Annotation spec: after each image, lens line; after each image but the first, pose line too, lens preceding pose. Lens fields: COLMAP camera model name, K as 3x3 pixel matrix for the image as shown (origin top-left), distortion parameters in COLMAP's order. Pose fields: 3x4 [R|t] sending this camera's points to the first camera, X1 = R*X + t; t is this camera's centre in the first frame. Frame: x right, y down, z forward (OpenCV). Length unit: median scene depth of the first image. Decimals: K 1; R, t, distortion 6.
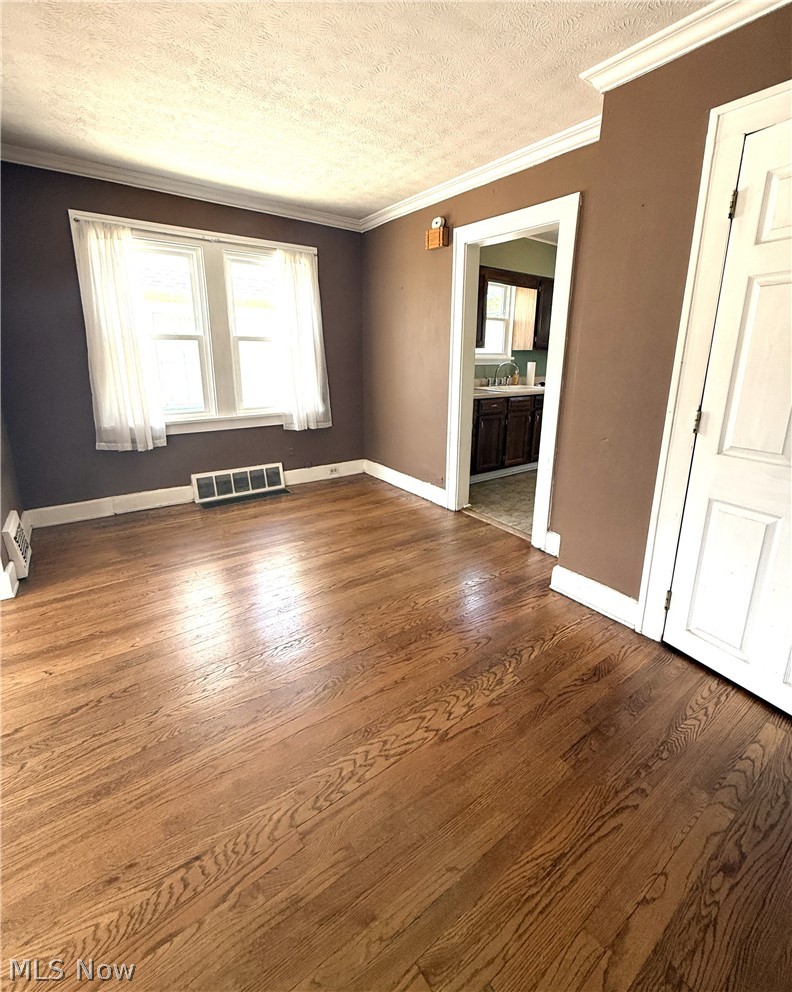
lens RADIAL K [[442.6, 0, 396.6], [0, 442.6, 464.0], [0, 0, 1]] dist [-0.000160, -0.000065]
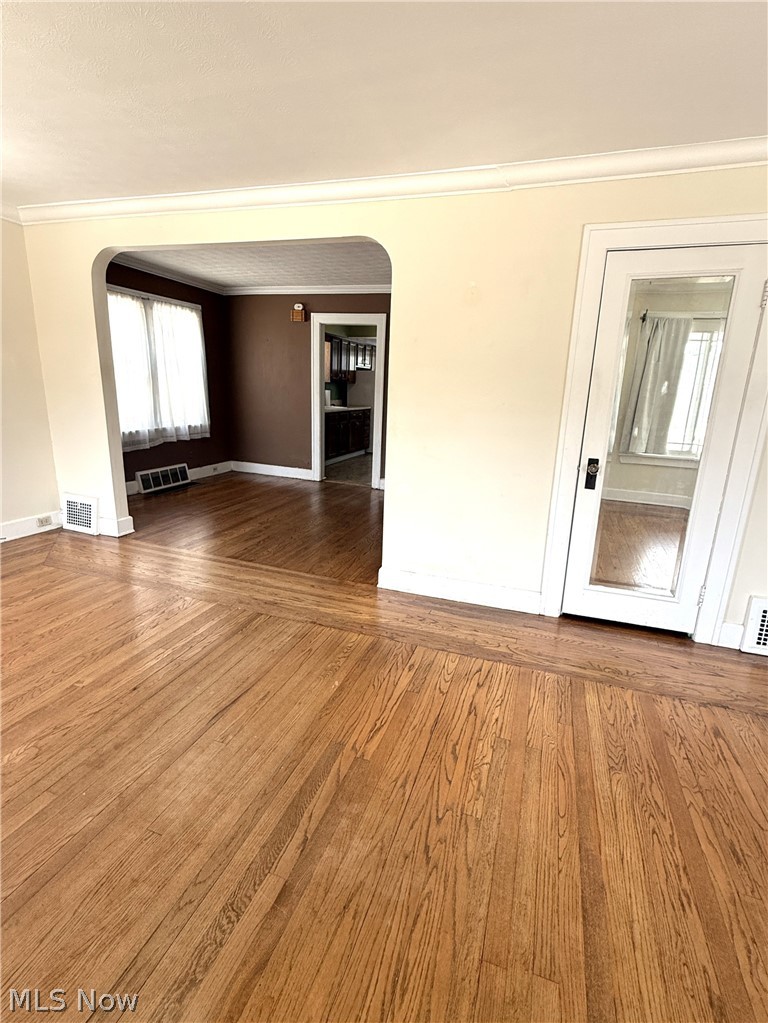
lens RADIAL K [[469.4, 0, 401.9], [0, 469.4, 507.7], [0, 0, 1]] dist [0.001418, 0.000184]
pose [[0.805597, -0.123504, 0.579449, -0.583606], [0.107840, 0.992260, 0.061563, 0.115291], [-0.582567, 0.012892, 0.812680, -0.537283]]
